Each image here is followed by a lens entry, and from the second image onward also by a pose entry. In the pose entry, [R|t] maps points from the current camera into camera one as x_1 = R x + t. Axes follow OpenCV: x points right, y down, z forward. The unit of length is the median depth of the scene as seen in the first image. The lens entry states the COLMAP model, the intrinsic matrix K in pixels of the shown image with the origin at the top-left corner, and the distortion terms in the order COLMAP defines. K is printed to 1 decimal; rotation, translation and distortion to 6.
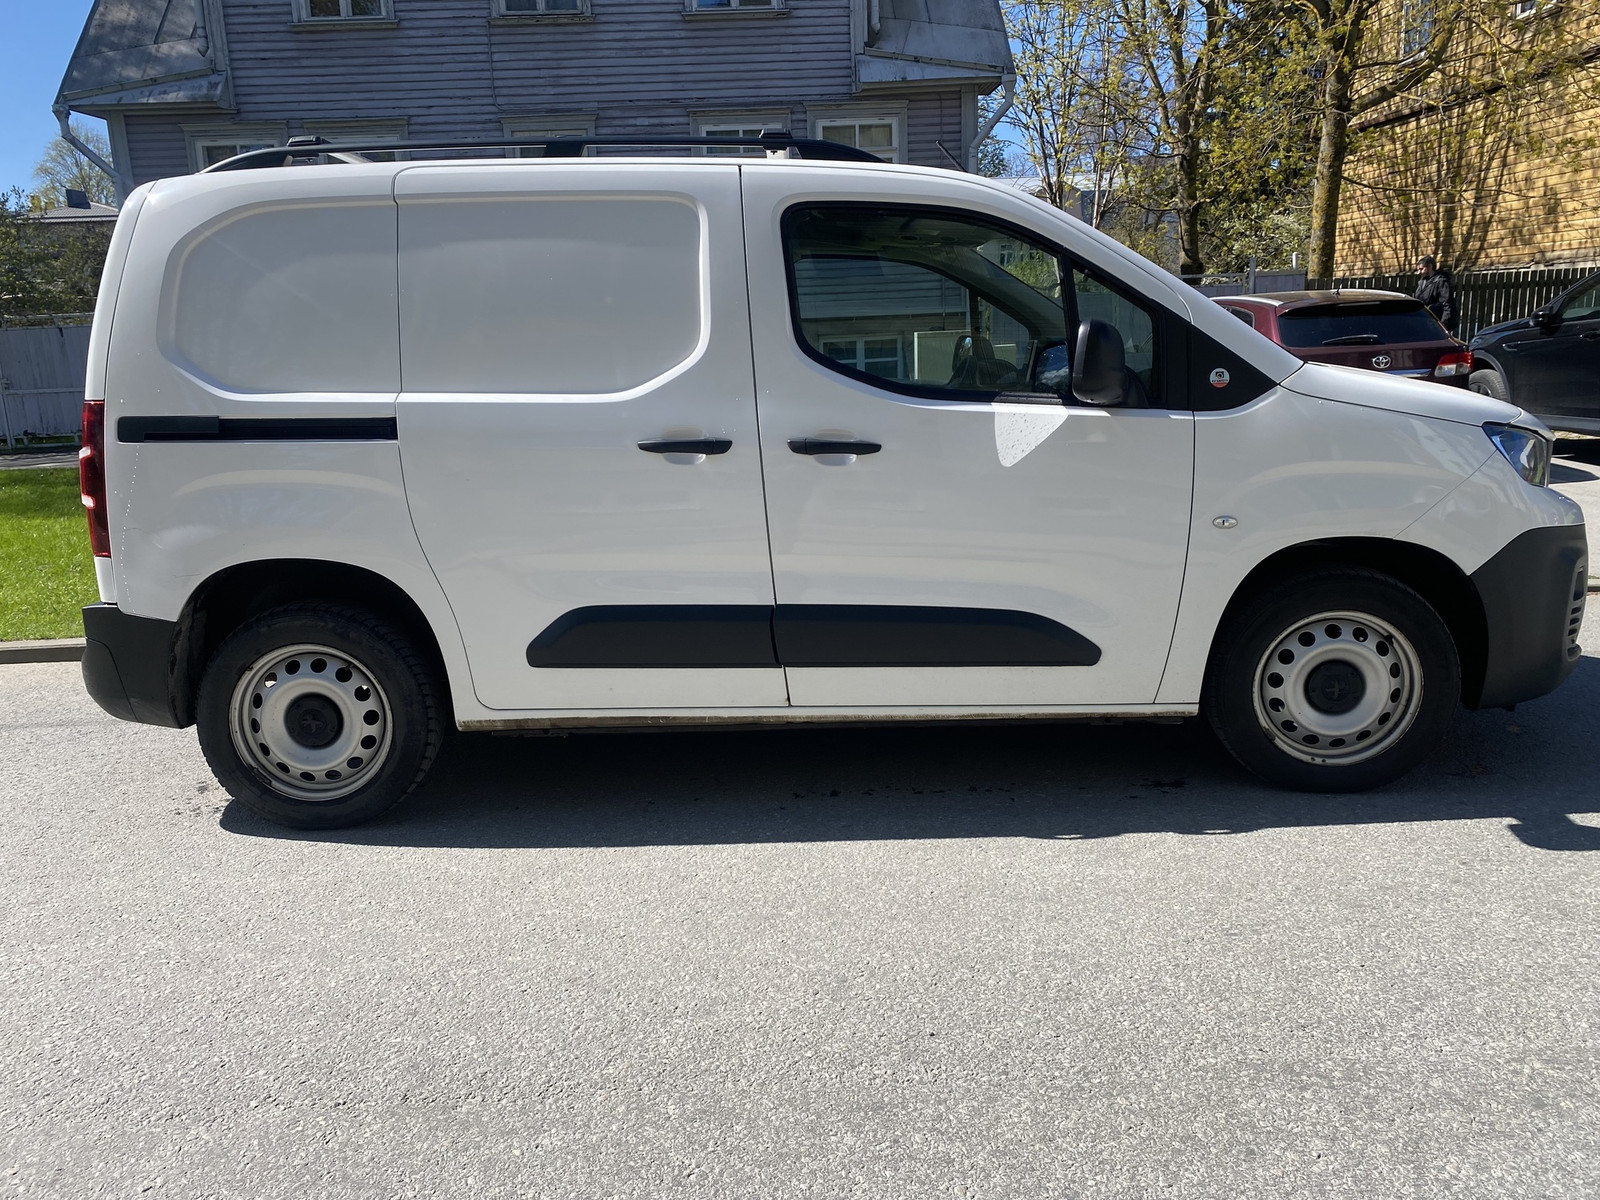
lens RADIAL K [[1202.0, 0, 800.0], [0, 1202.0, 600.0], [0, 0, 1]] dist [-0.000705, -0.004459]
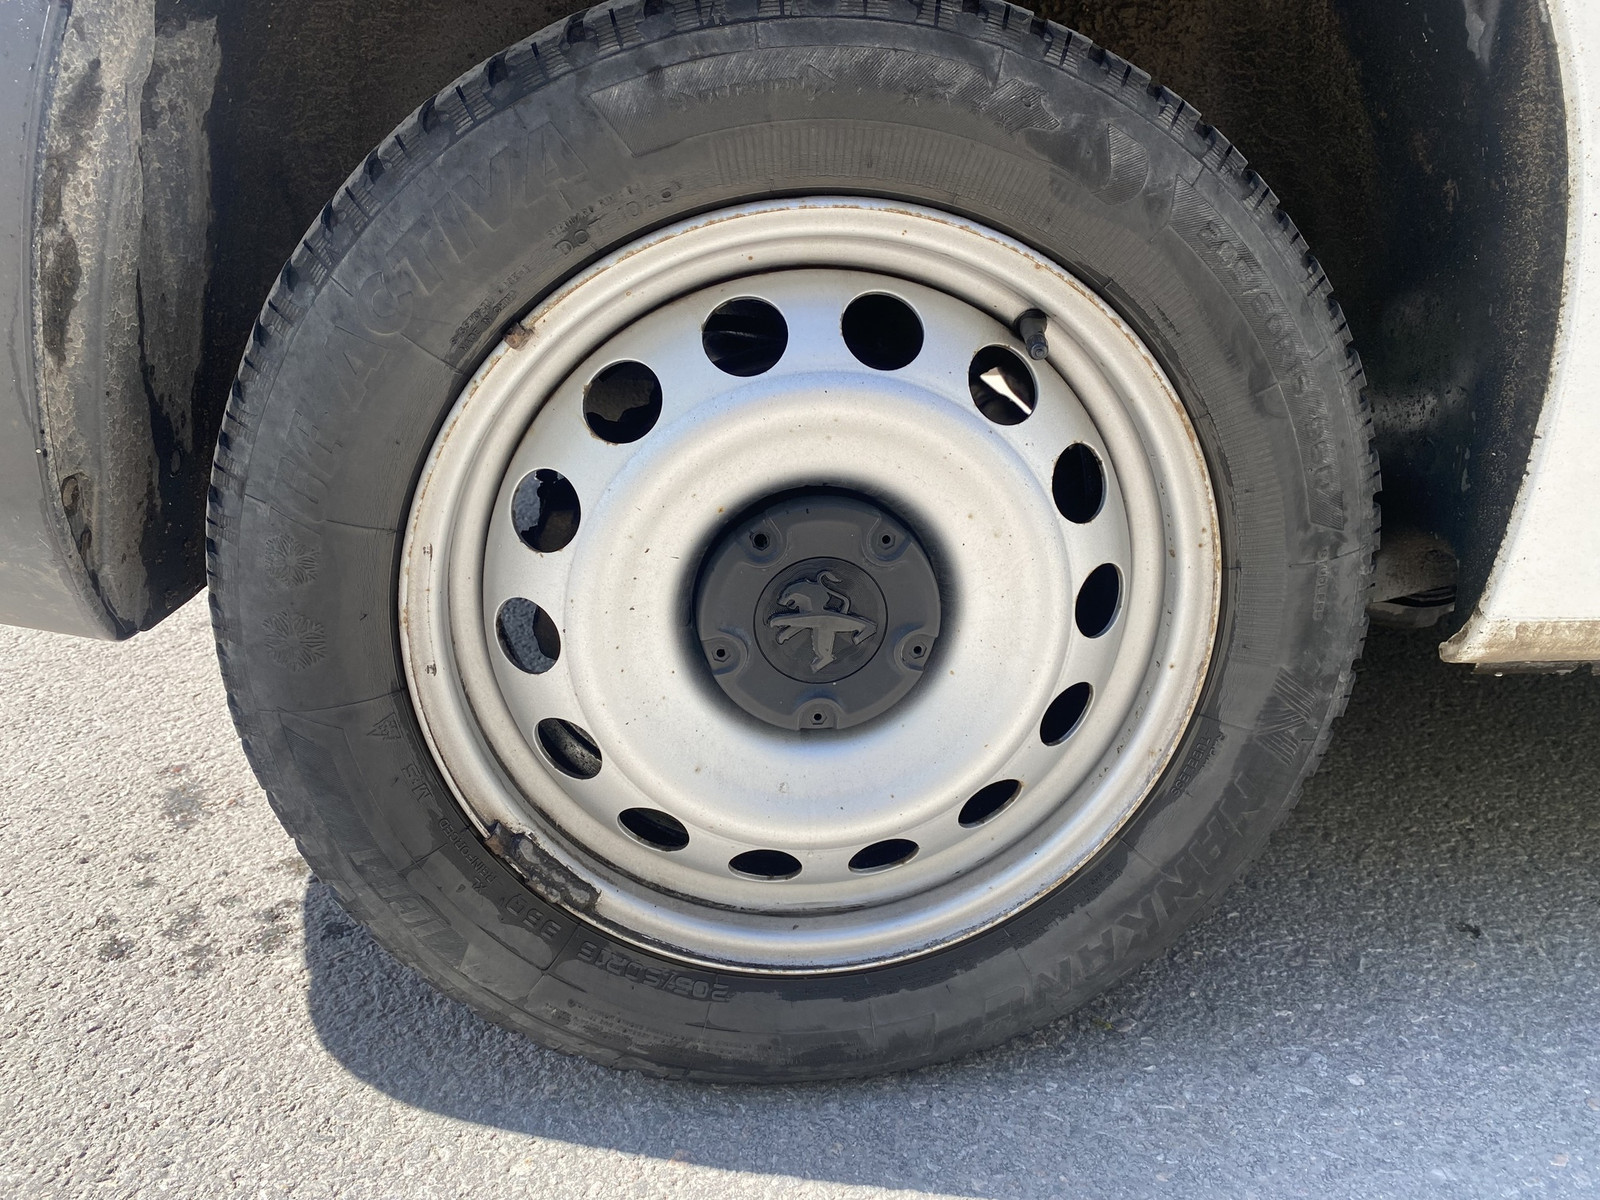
lens RADIAL K [[1202.0, 0, 800.0], [0, 1202.0, 600.0], [0, 0, 1]] dist [-0.000705, -0.004459]
pose [[0.994024, 0.007054, 0.108938, -0.431055], [-0.026937, 0.982902, 0.182146, 0.061826], [-0.105790, -0.183992, 0.977218, 0.805330]]
